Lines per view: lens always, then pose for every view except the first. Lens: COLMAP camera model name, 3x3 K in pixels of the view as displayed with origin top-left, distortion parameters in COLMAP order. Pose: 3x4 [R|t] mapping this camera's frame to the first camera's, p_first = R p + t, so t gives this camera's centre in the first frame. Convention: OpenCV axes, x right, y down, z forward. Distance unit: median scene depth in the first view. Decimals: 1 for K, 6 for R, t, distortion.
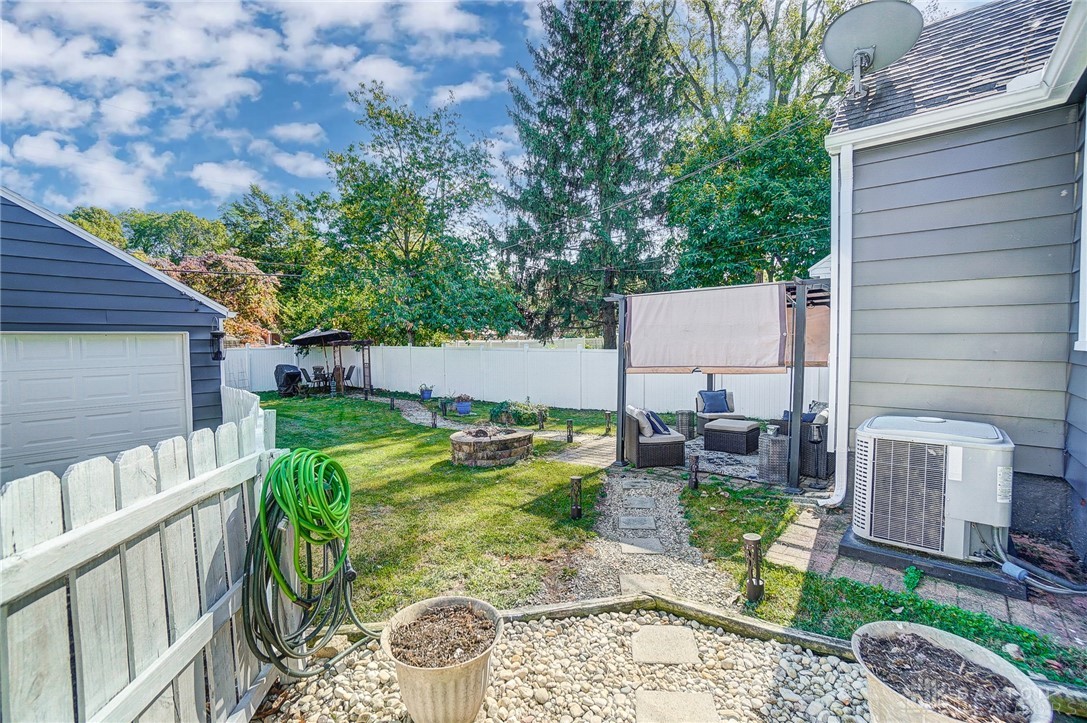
lens RADIAL K [[482.3, 0, 541.4], [0, 482.3, 358.0], [0, 0, 1]] dist [-0.063529, 0.024147]
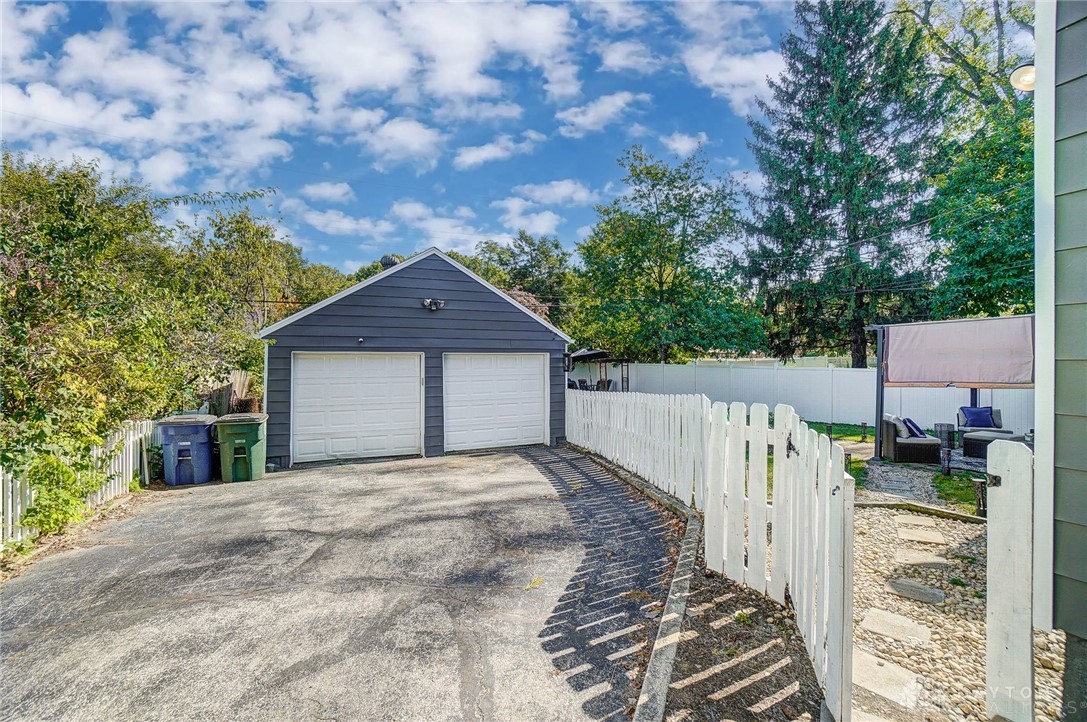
lens RADIAL K [[482.3, 0, 541.4], [0, 482.3, 357.5], [0, 0, 1]] dist [-0.063529, 0.024147]
pose [[0.902740, 0.004490, -0.430164, -0.033199], [-0.020266, 0.999279, -0.032098, 0.003752], [0.429710, 0.037694, 0.902180, -0.155812]]
